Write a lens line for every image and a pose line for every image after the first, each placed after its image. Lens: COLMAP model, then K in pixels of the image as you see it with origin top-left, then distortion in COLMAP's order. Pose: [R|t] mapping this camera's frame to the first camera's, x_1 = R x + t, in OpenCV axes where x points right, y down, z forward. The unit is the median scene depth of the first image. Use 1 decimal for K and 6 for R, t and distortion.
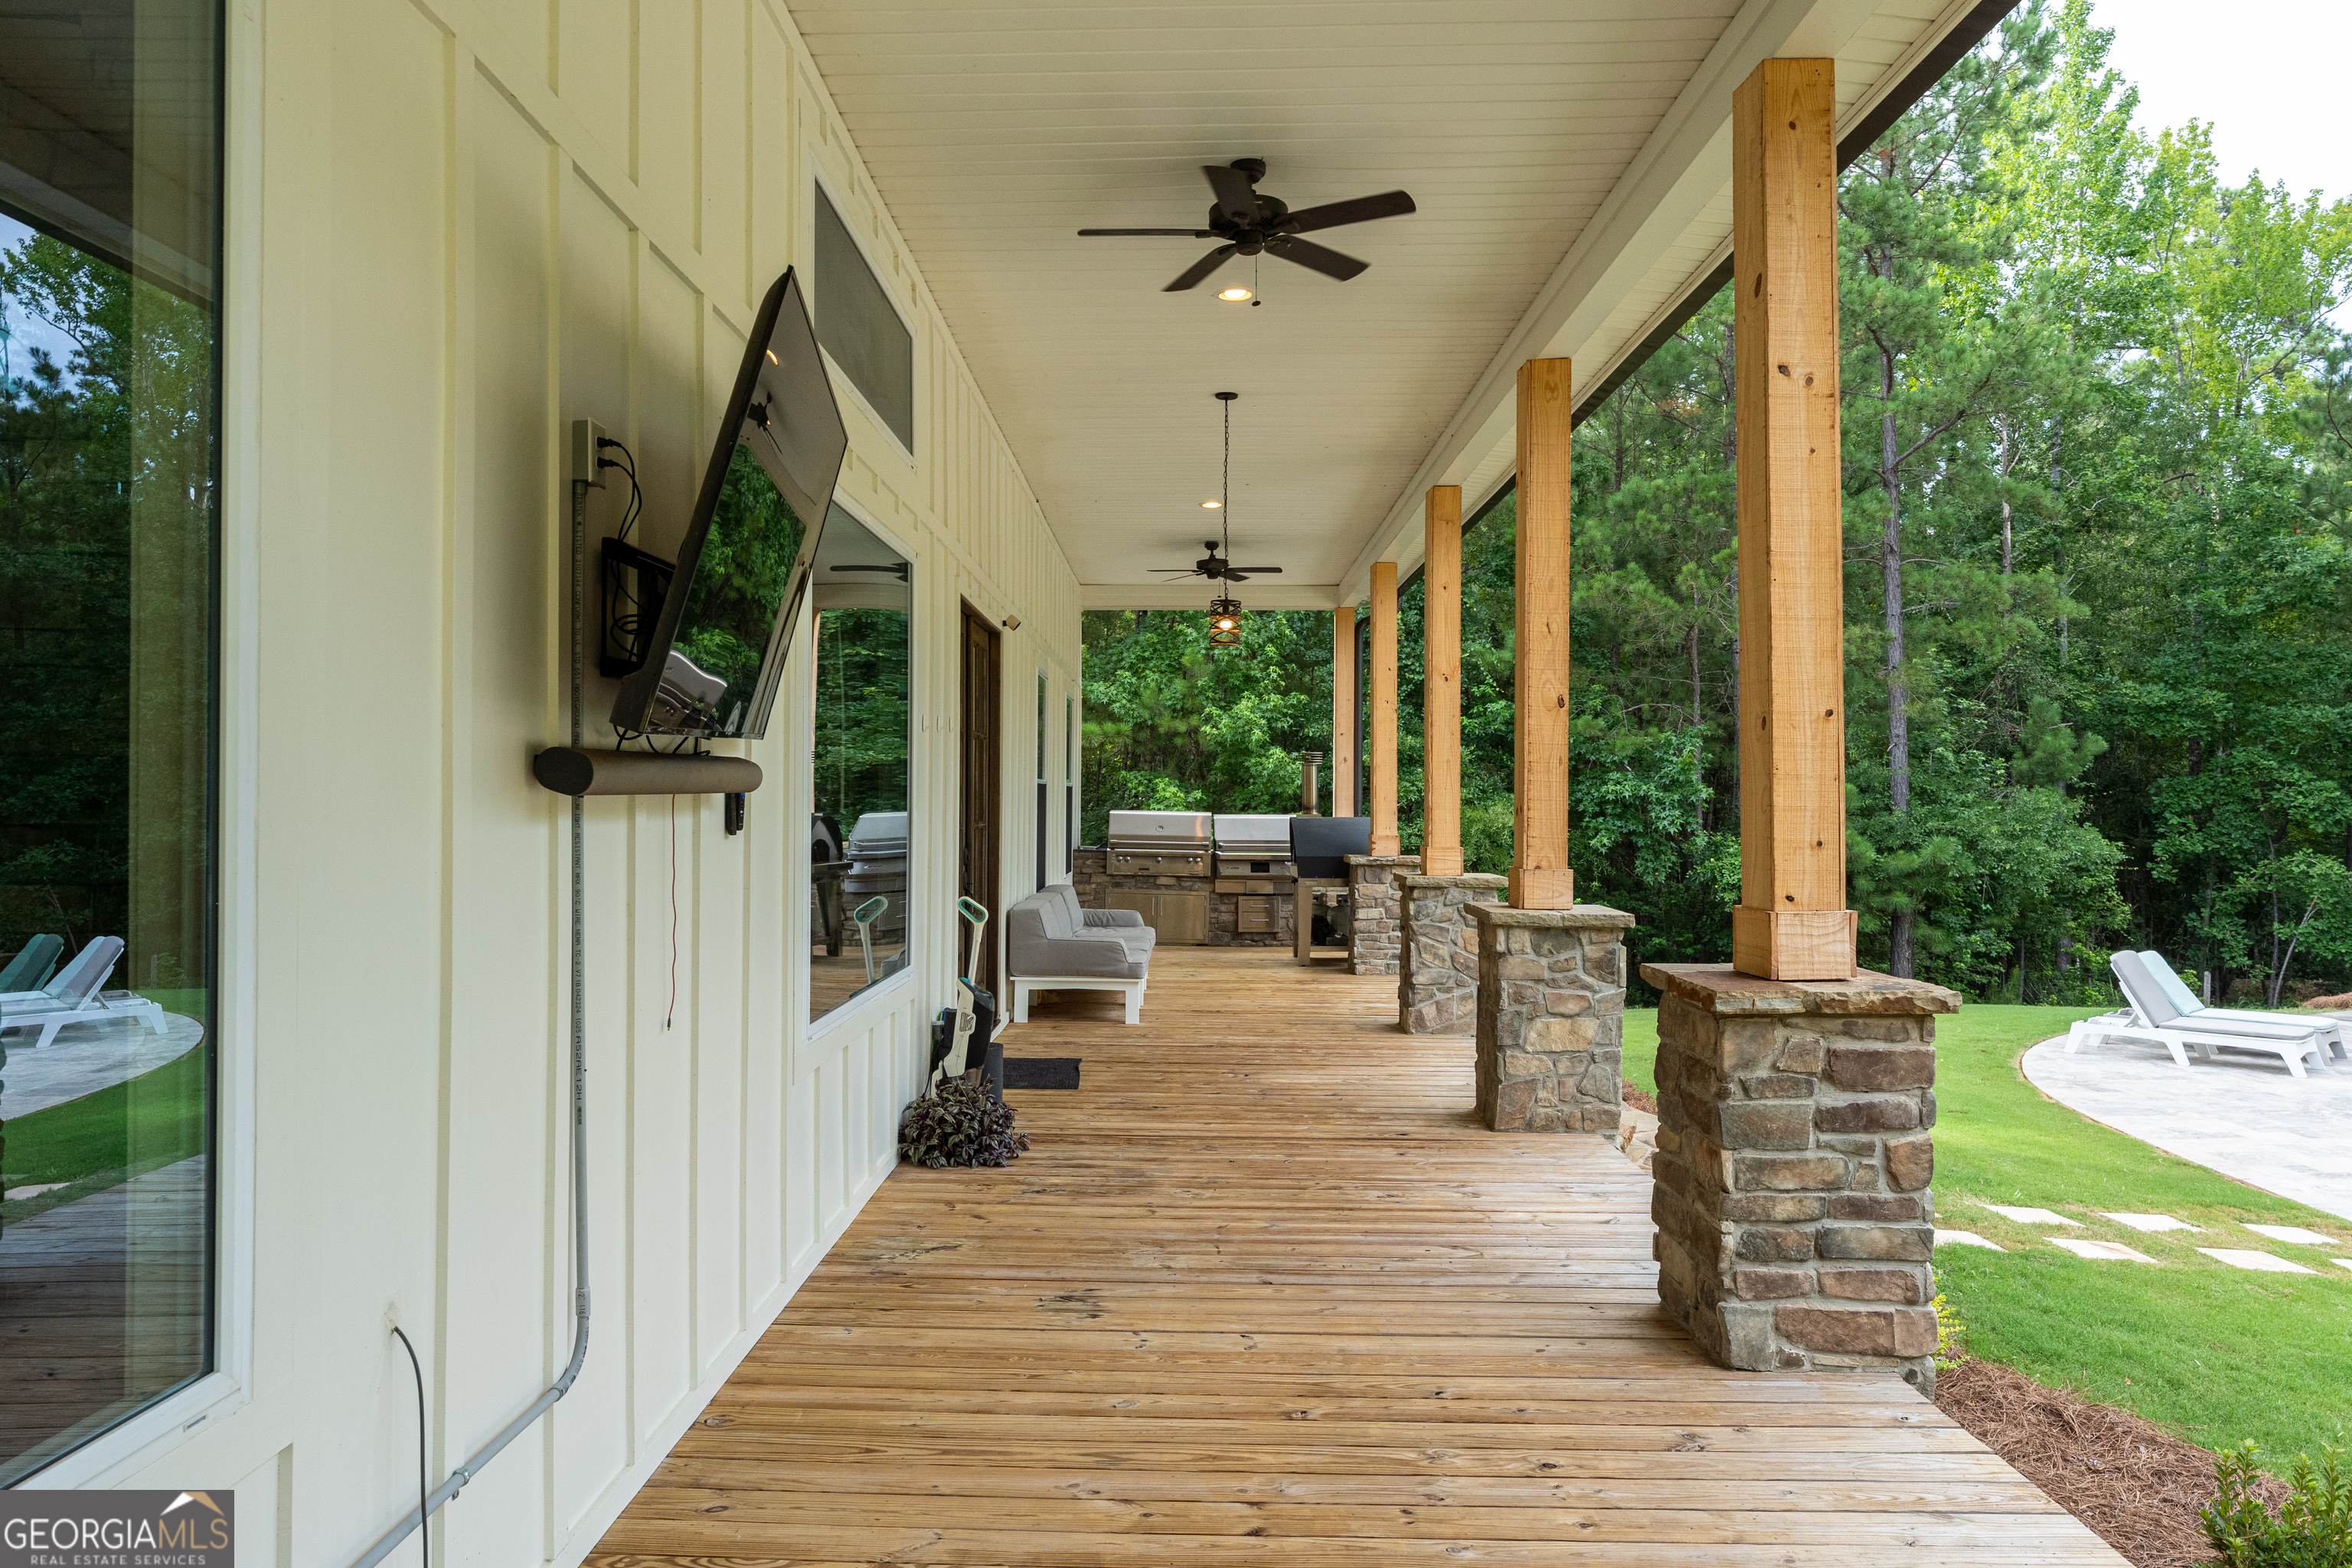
lens RADIAL K [[1480.7, 0, 1161.7], [0, 1480.7, 793.1], [0, 0, 1]] dist [0.008681, -0.003262]
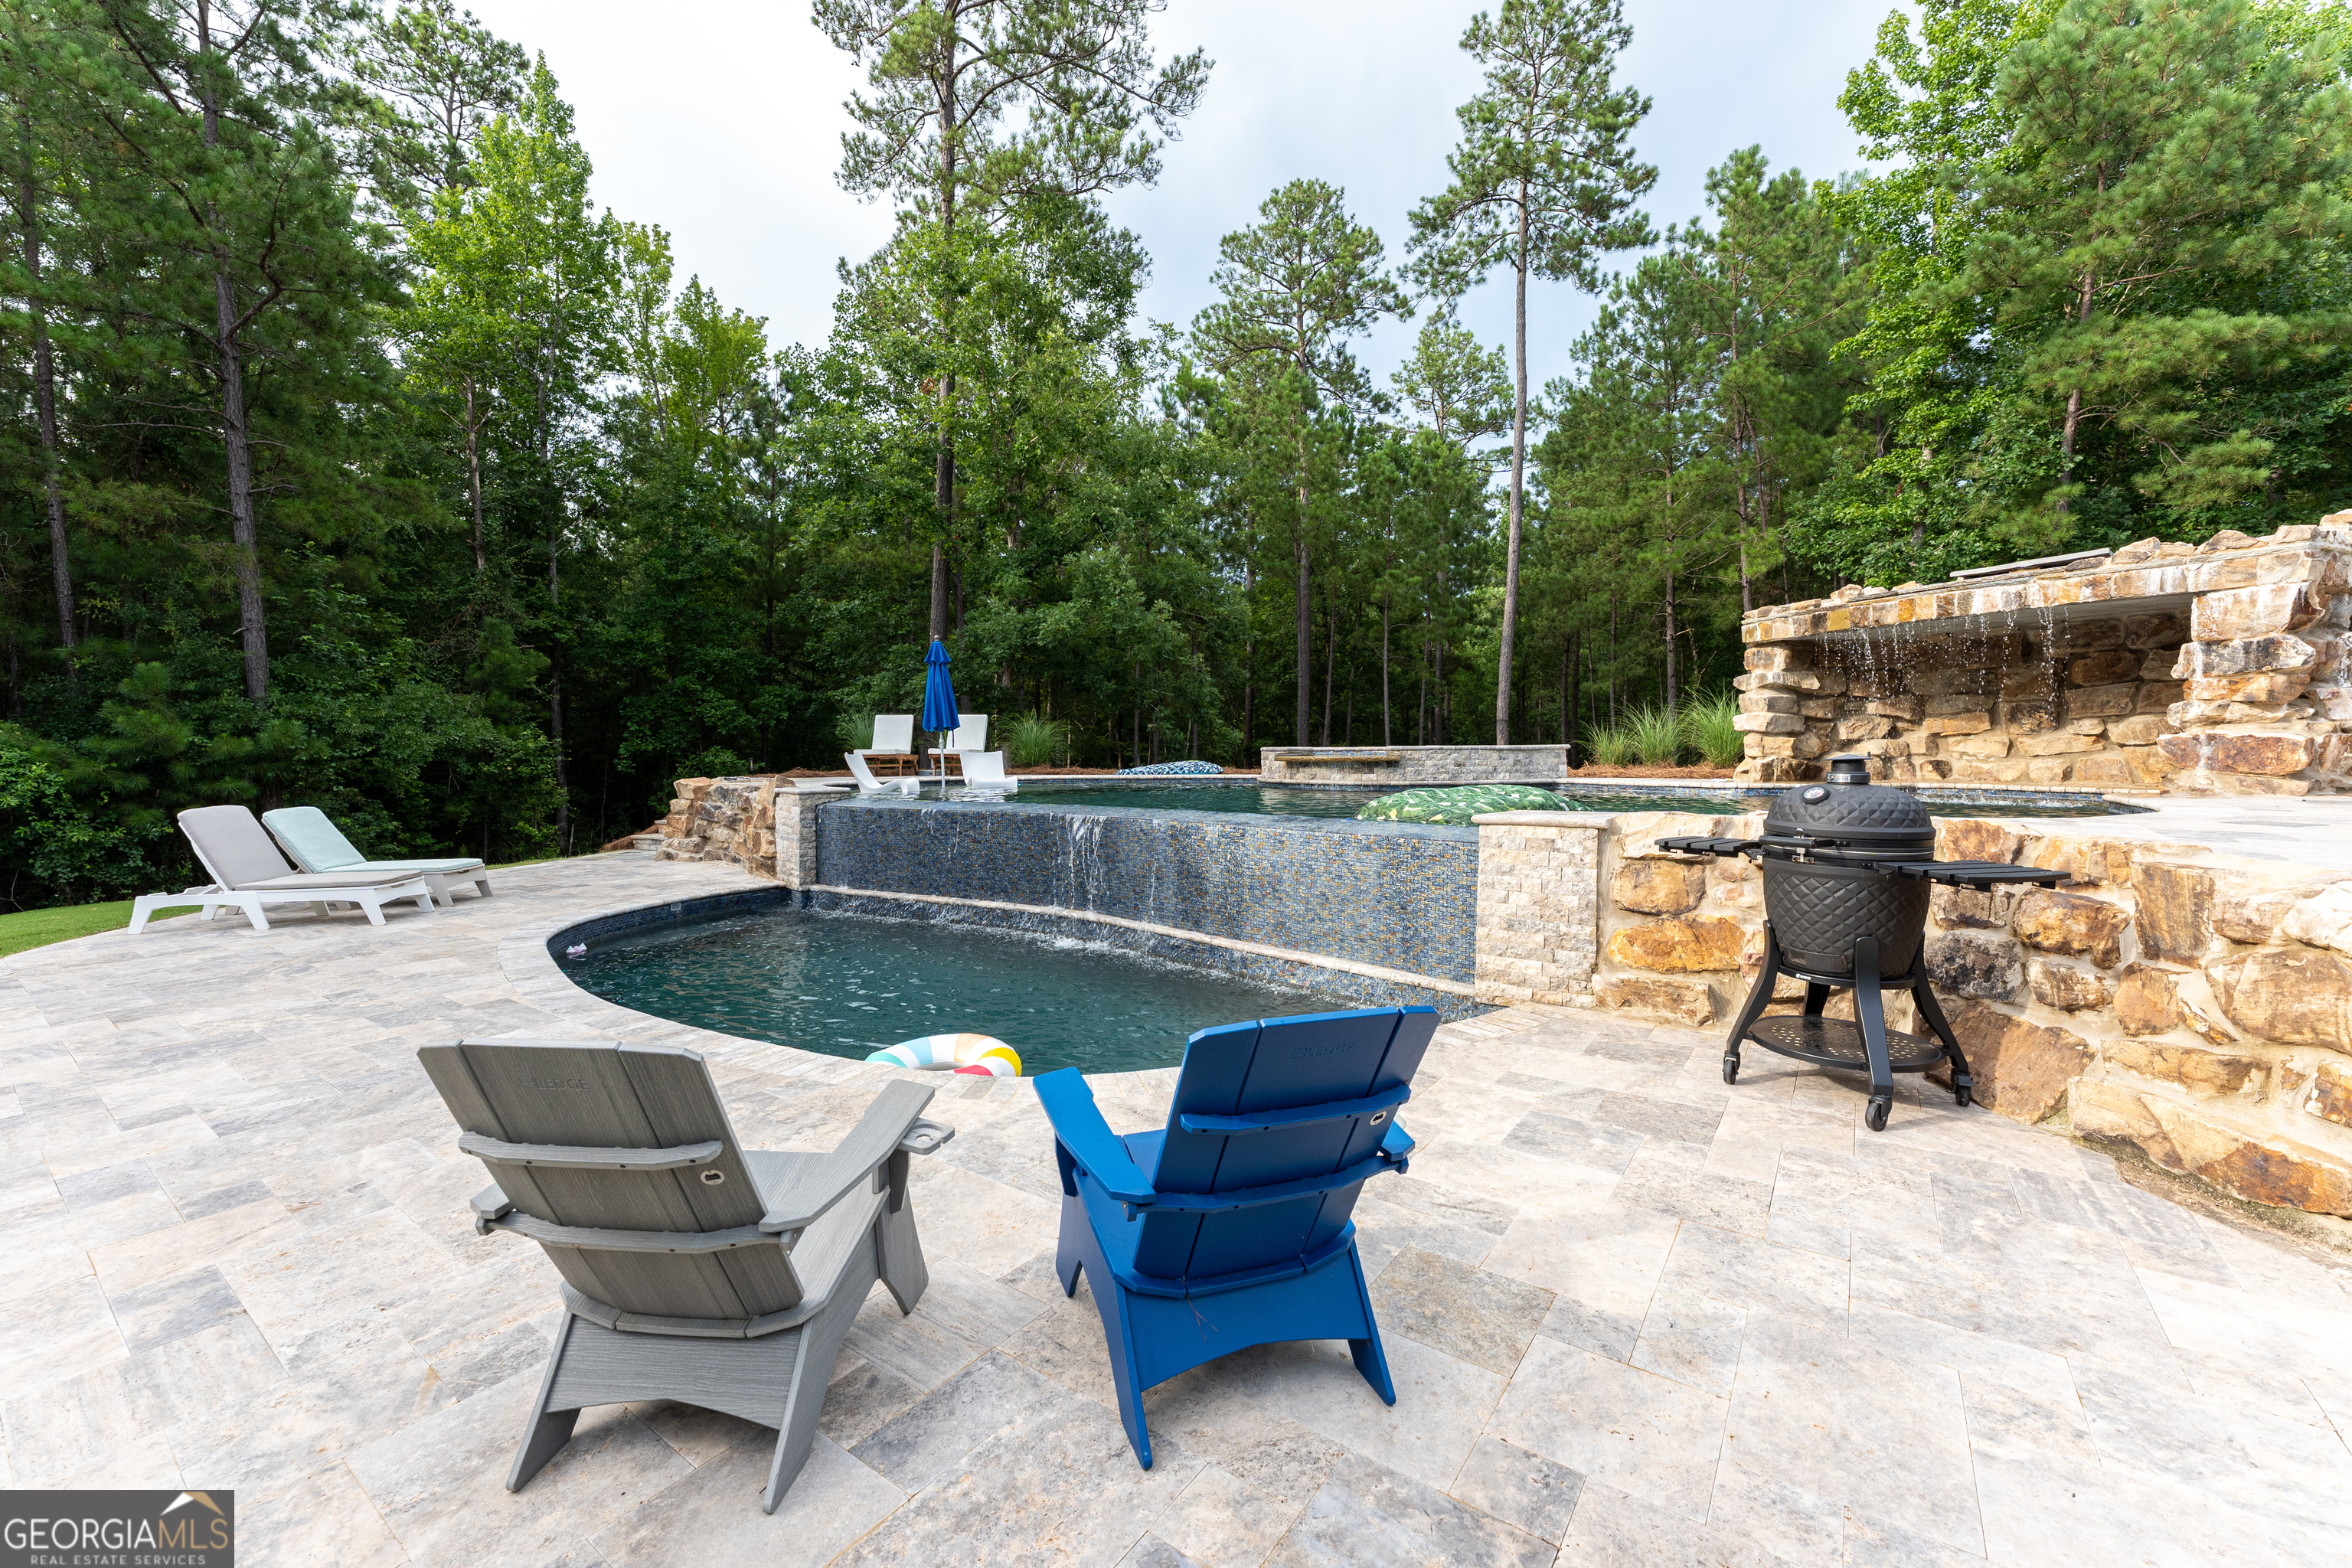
lens RADIAL K [[948.6, 0, 1153.0], [0, 948.6, 785.6], [0, 0, 1]] dist [0.001191, -0.000990]
pose [[0.578162, -0.041347, 0.814873, 0.753281], [0.008851, 0.998974, 0.044409, 0.109514], [-0.815874, -0.018464, 0.577935, 0.355686]]
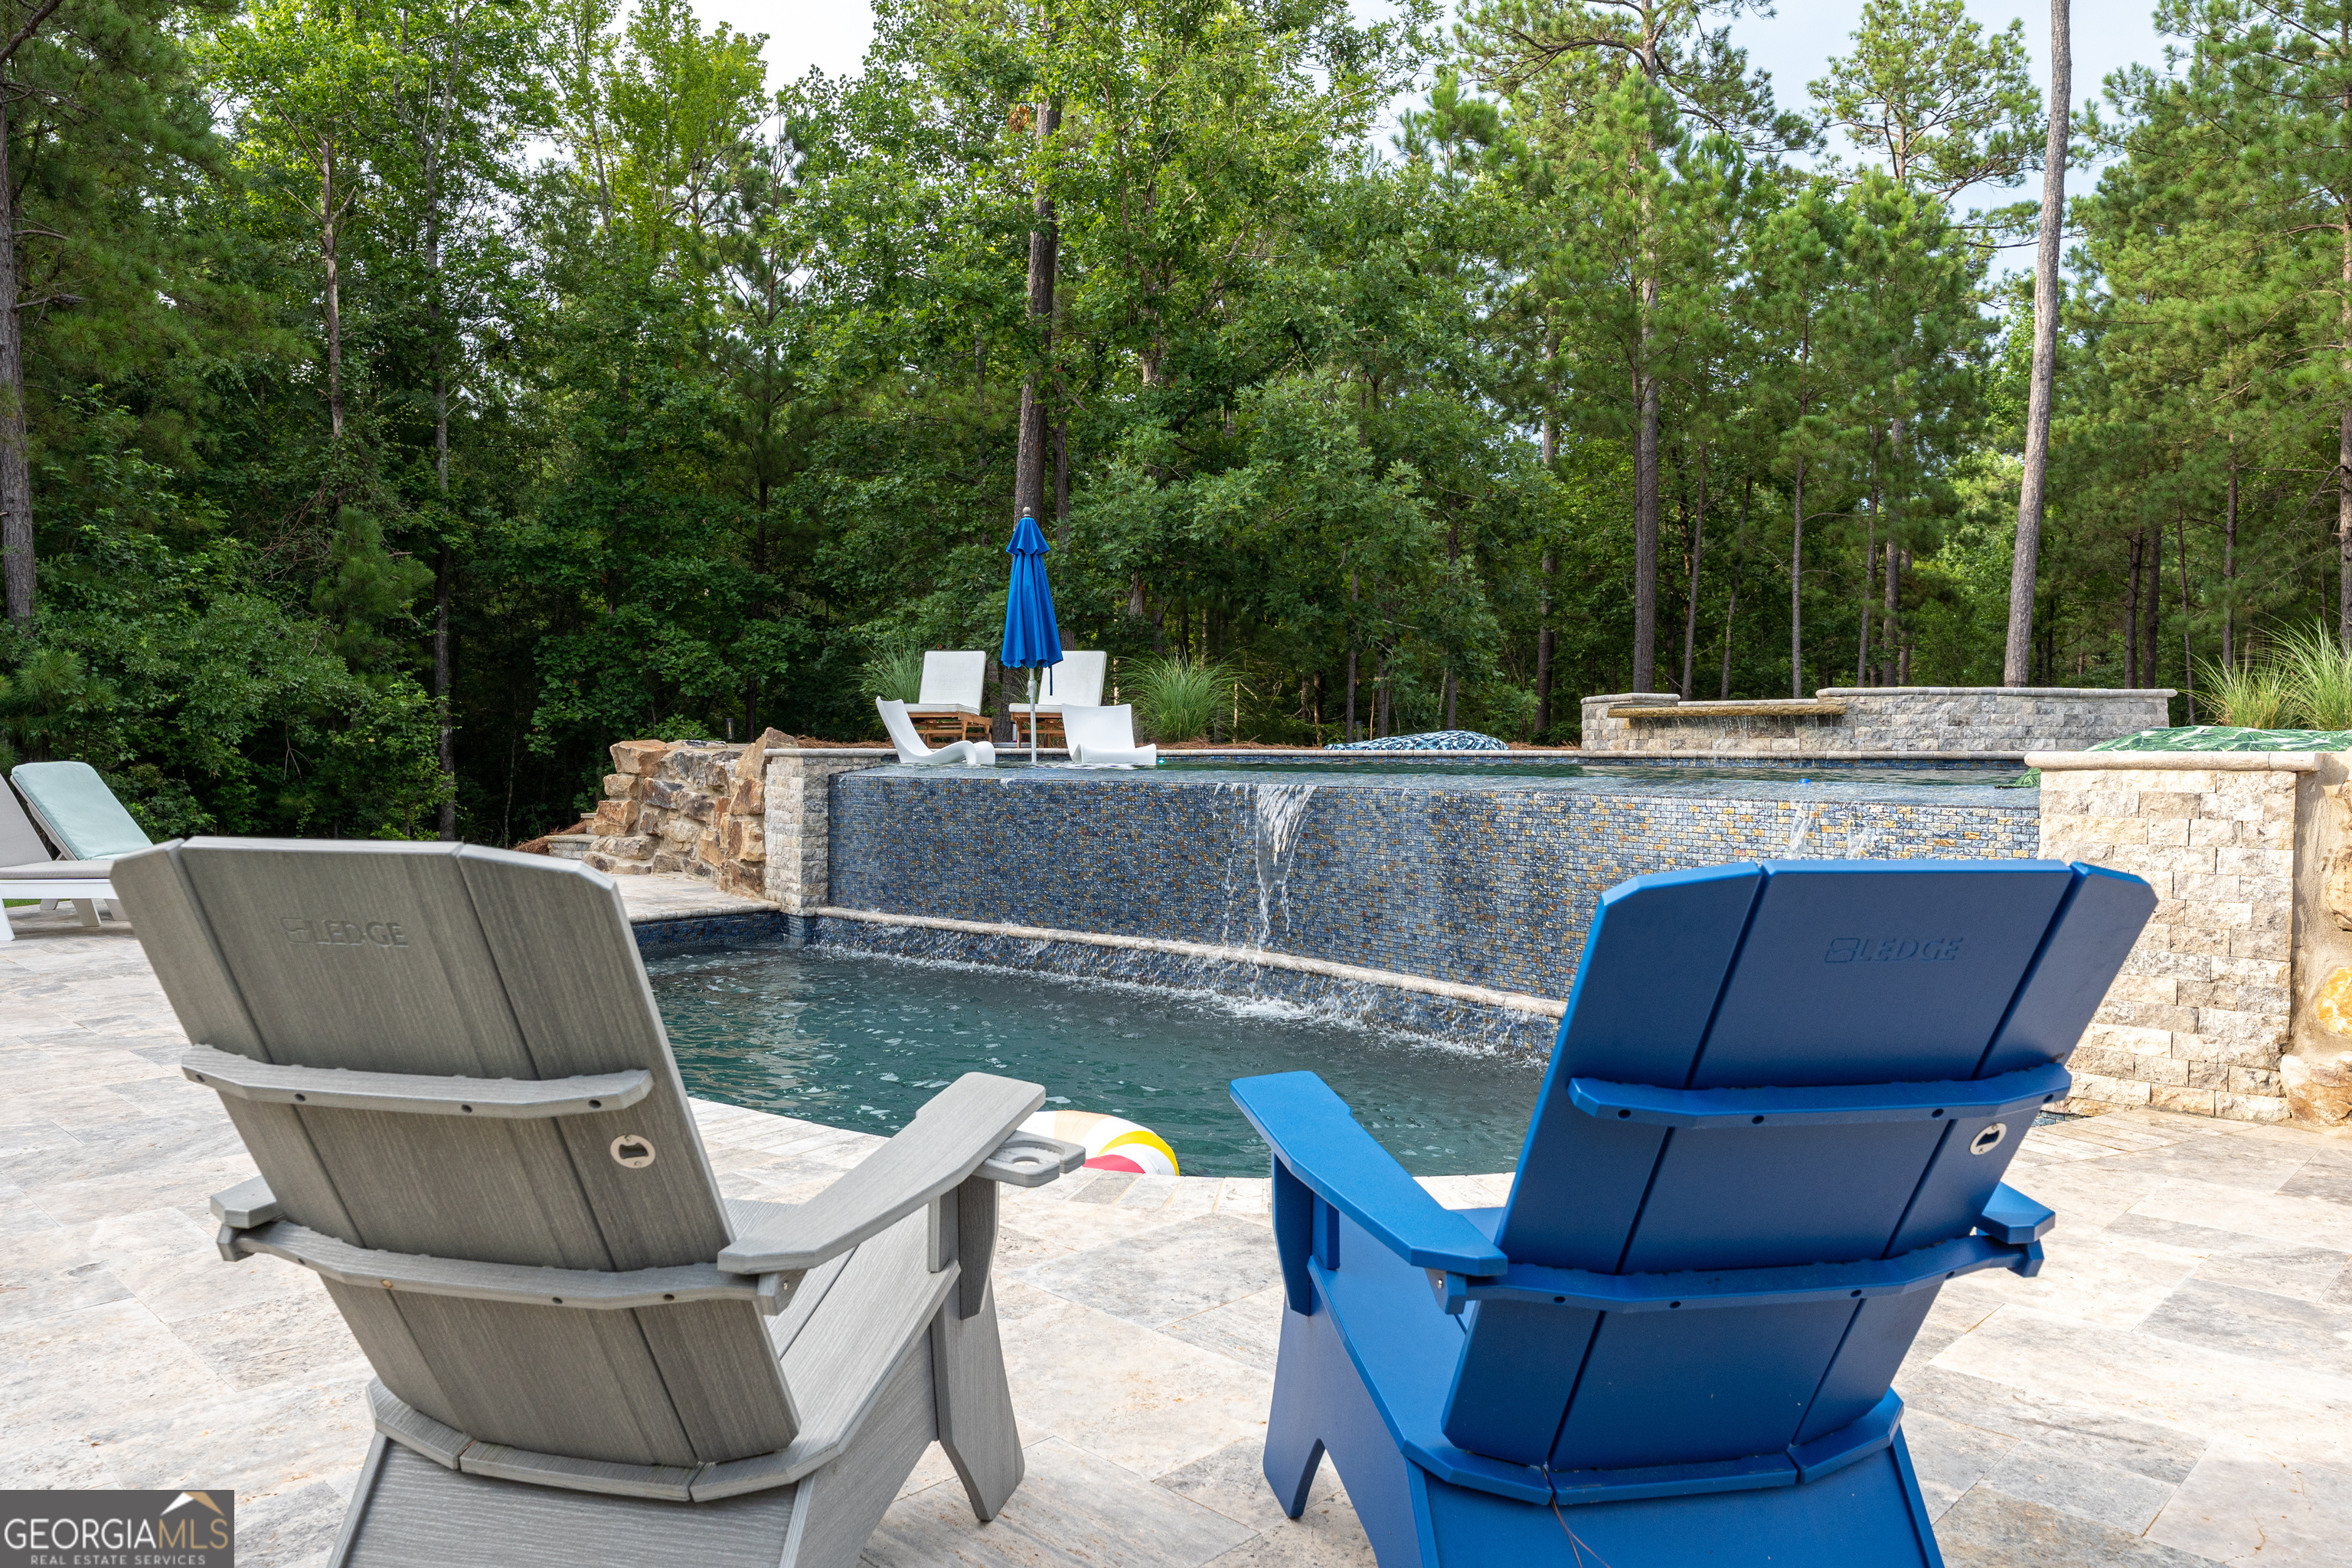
lens RADIAL K [[1578.3, 0, 1144.5], [0, 1578.3, 790.6], [0, 0, 1]] dist [0.001805, 0.003922]
pose [[0.689423, -0.023240, 0.723986, 0.771296], [-0.000949, 0.999455, 0.032986, 0.147512], [-0.724358, -0.023428, 0.689025, 0.383634]]
